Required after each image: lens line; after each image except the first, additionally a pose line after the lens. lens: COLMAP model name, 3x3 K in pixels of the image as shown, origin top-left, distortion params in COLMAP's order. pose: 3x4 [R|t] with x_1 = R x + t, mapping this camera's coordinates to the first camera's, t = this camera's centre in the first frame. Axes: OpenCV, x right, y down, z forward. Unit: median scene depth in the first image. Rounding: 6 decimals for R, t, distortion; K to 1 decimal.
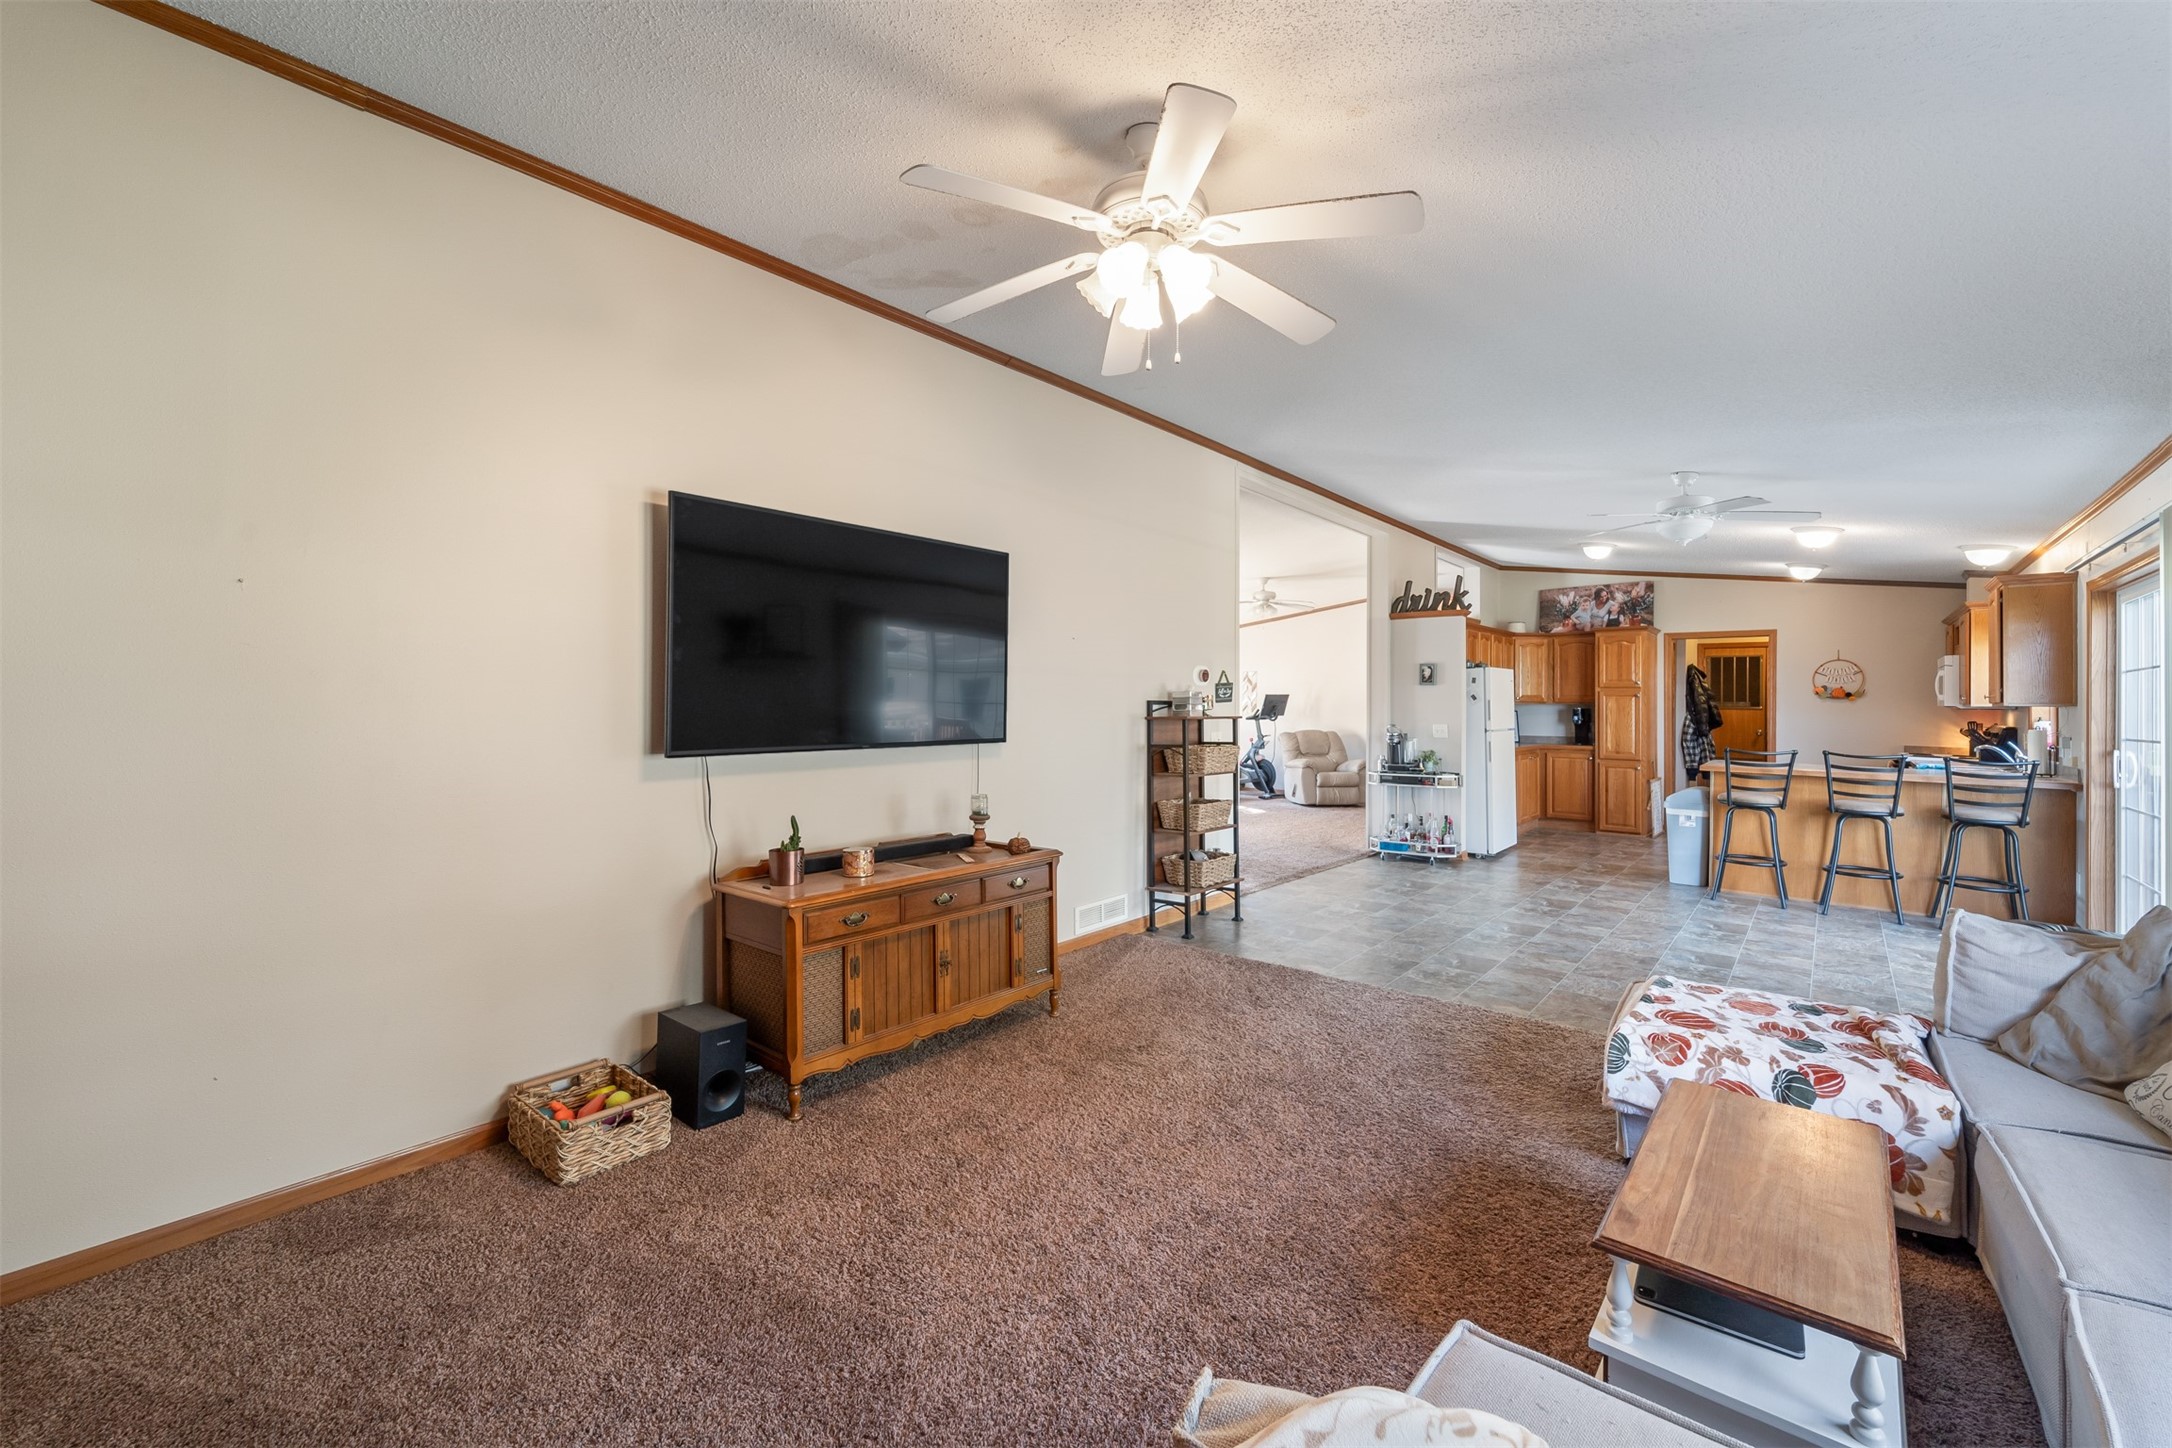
lens RADIAL K [[920.1, 0, 1073.2], [0, 920.1, 698.2], [0, 0, 1]] dist [0.003960, -0.002339]
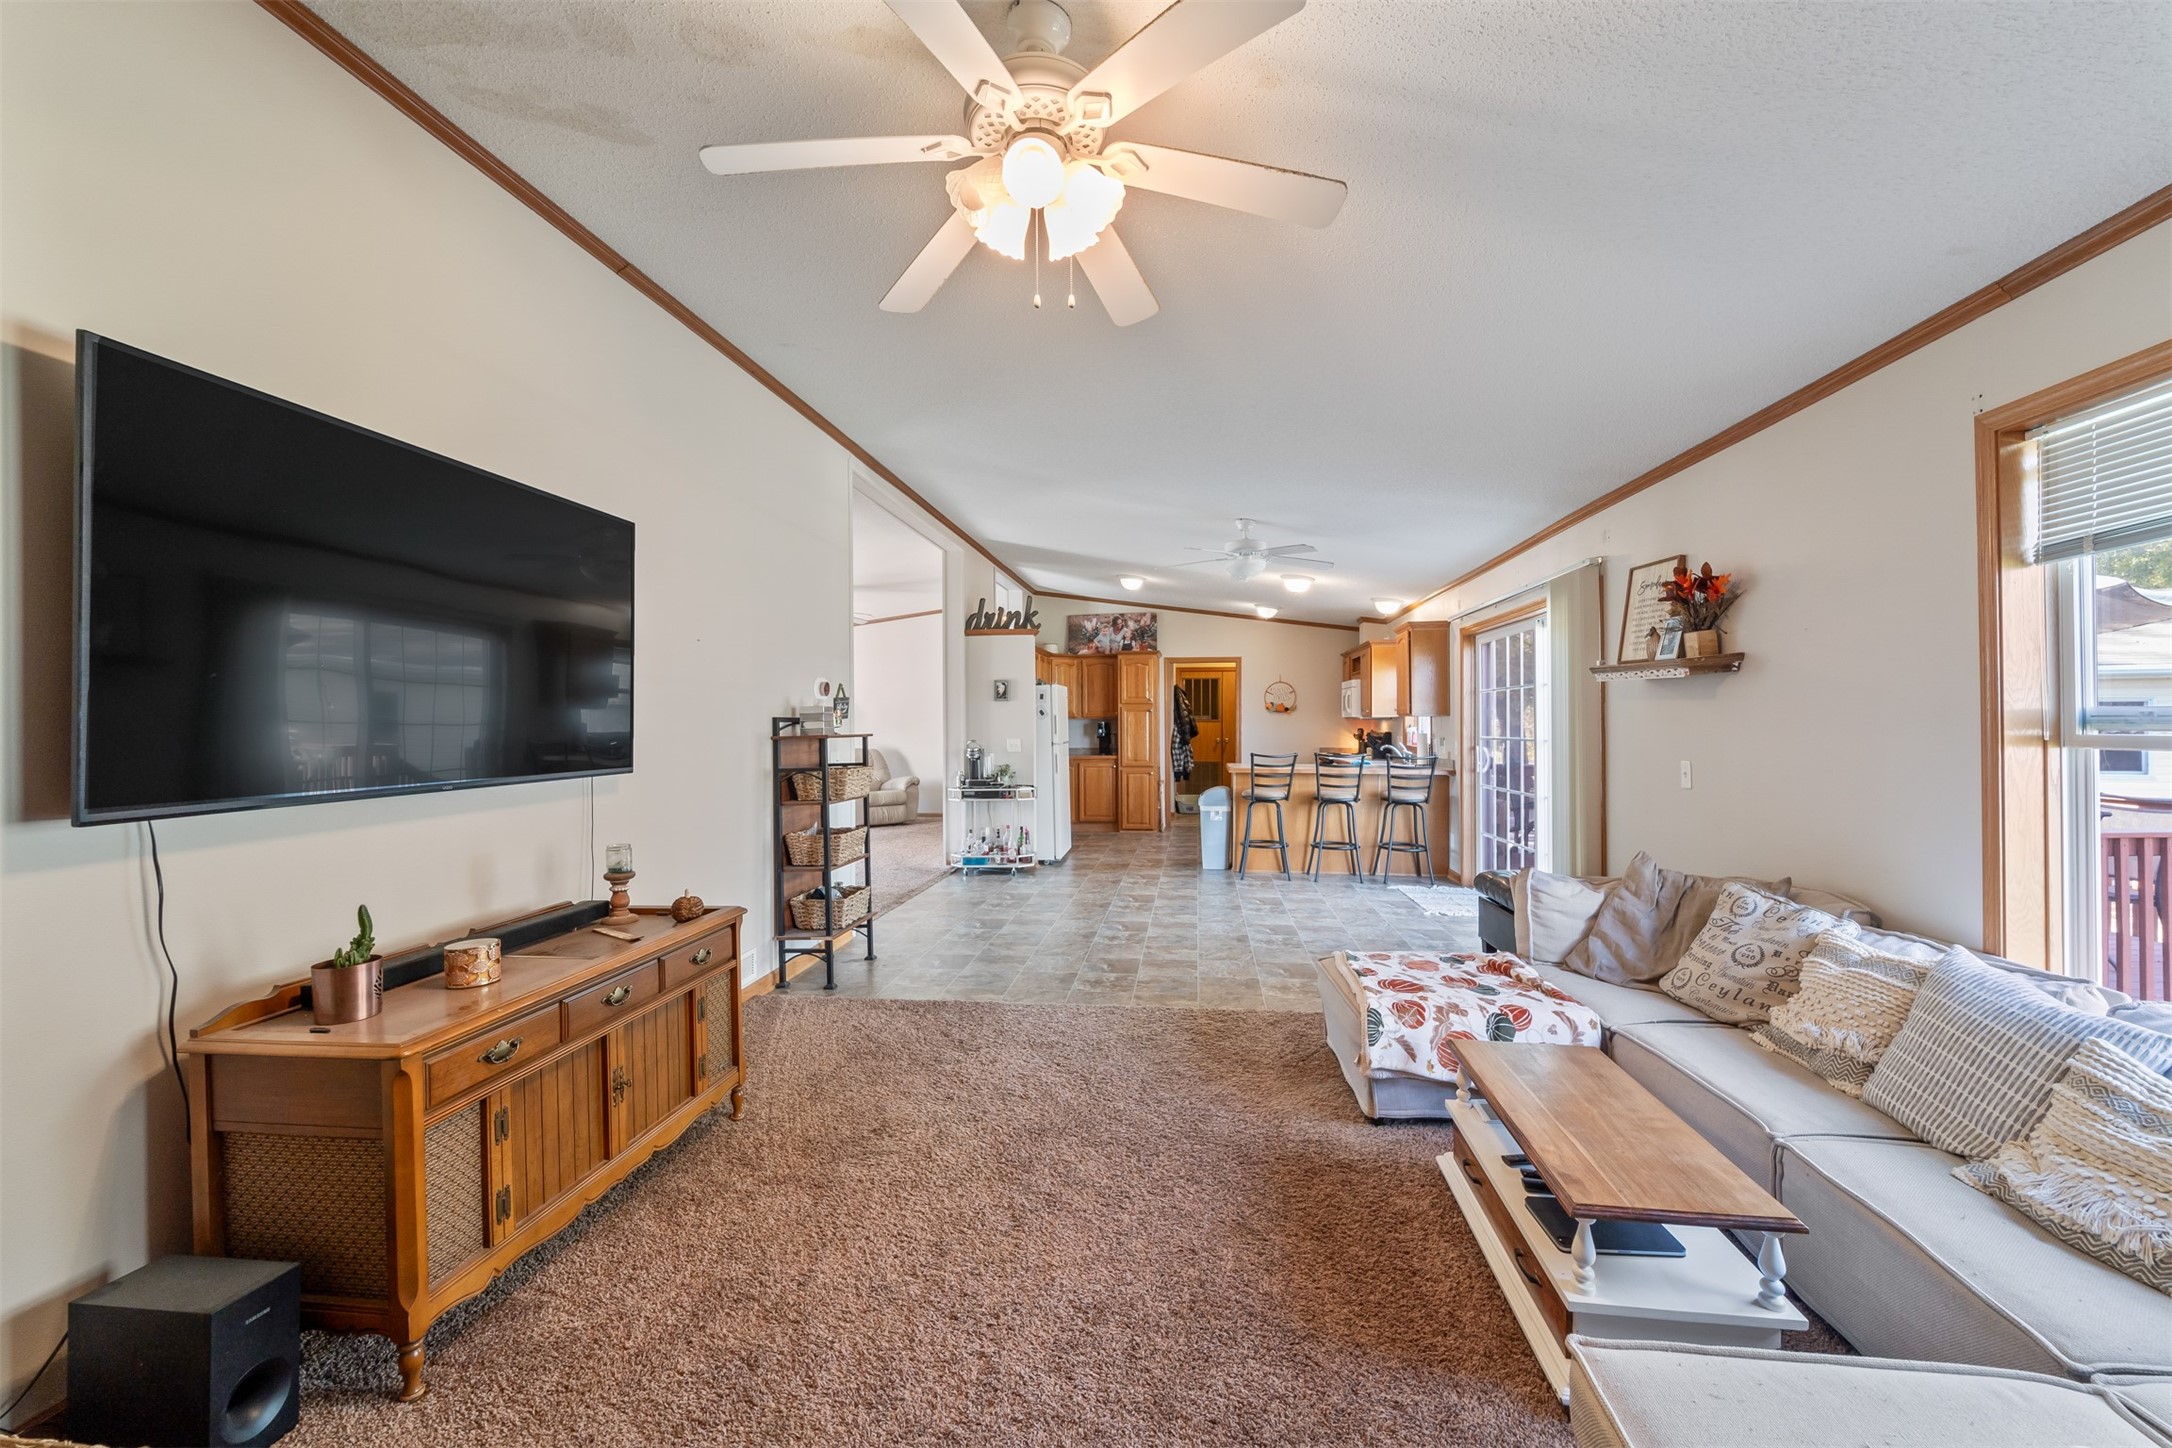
lens RADIAL K [[920.1, 0, 1098.4], [0, 920.1, 720.5], [0, 0, 1]] dist [0.003960, -0.002339]
pose [[0.826478, -0.010330, 0.562875, -0.109990], [0.008102, 0.999946, 0.006456, 0.001895], [-0.562911, -0.000775, 0.826517, 0.096046]]
